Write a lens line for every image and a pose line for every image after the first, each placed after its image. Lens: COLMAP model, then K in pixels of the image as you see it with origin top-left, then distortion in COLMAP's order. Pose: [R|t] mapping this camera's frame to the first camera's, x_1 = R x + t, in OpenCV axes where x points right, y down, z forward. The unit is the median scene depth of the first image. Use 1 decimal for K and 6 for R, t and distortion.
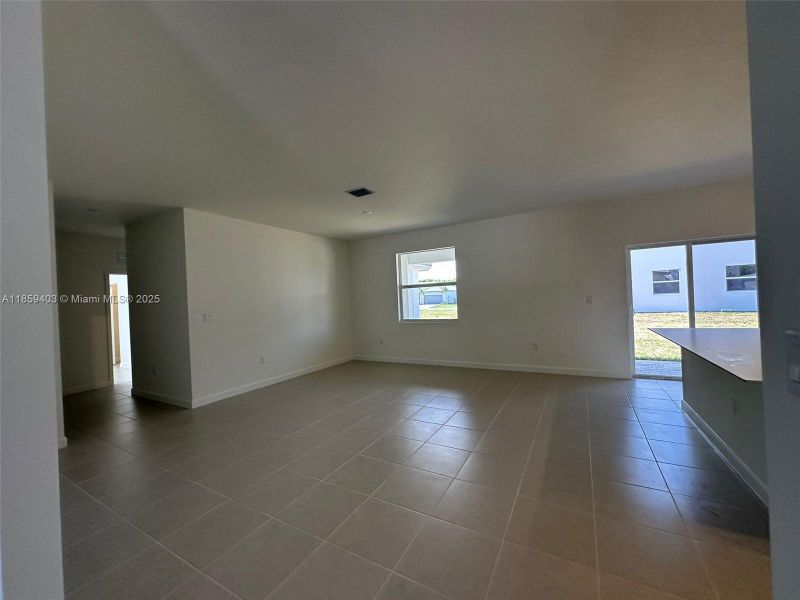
lens RADIAL K [[320.4, 0, 401.2], [0, 320.4, 297.7], [0, 0, 1]] dist [0.002494, 0.000248]
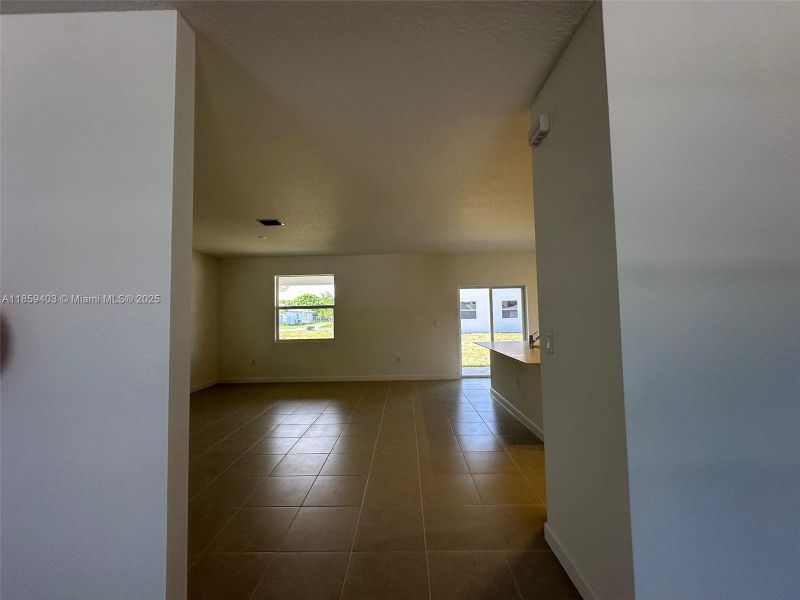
lens RADIAL K [[320.4, 0, 400.3], [0, 320.4, 297.3], [0, 0, 1]] dist [0.002494, 0.000248]
pose [[0.880042, 0.052683, 0.471964, -0.184447], [-0.020015, 0.997059, -0.073976, 0.001223], [-0.474473, 0.055655, 0.878509, -0.127505]]
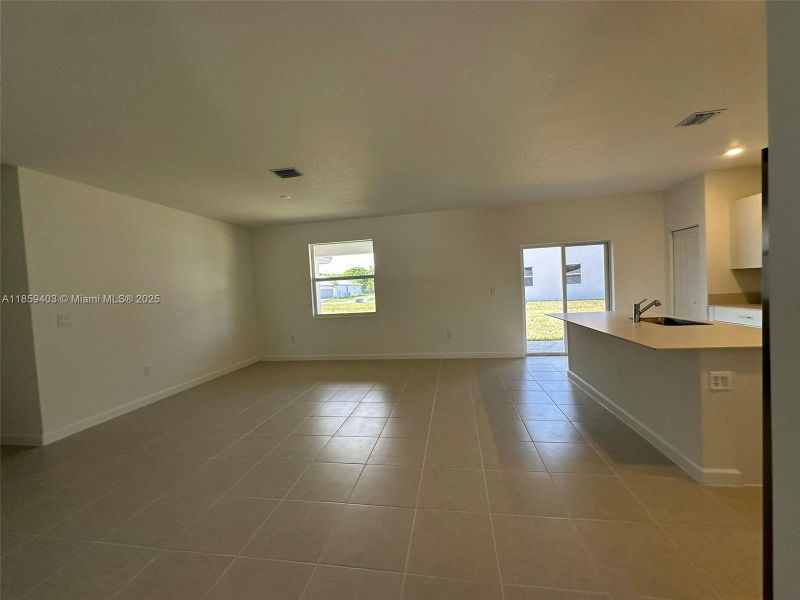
lens RADIAL K [[320.4, 0, 401.3], [0, 320.4, 297.9], [0, 0, 1]] dist [0.002494, 0.000248]
pose [[0.940182, -0.016237, 0.340286, -0.105294], [0.010148, 0.999755, 0.019666, 0.003823], [-0.340522, -0.015036, 0.940116, 0.035390]]
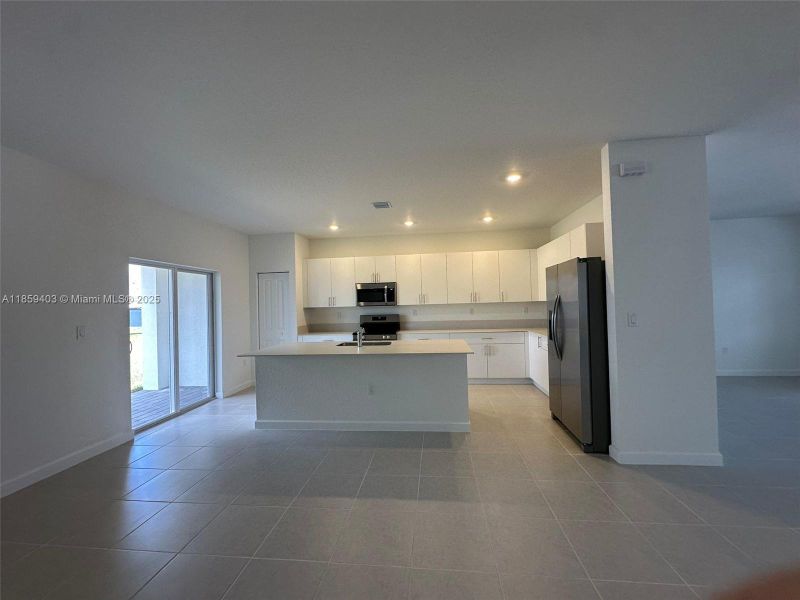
lens RADIAL K [[320.4, 0, 398.5], [0, 320.4, 300.9], [0, 0, 1]] dist [0.002494, 0.000248]
pose [[-0.381347, 0.065425, 0.922114, -0.193592], [0.043495, 0.997658, -0.052797, 0.004715], [-0.923408, 0.019974, -0.383299, 0.652561]]
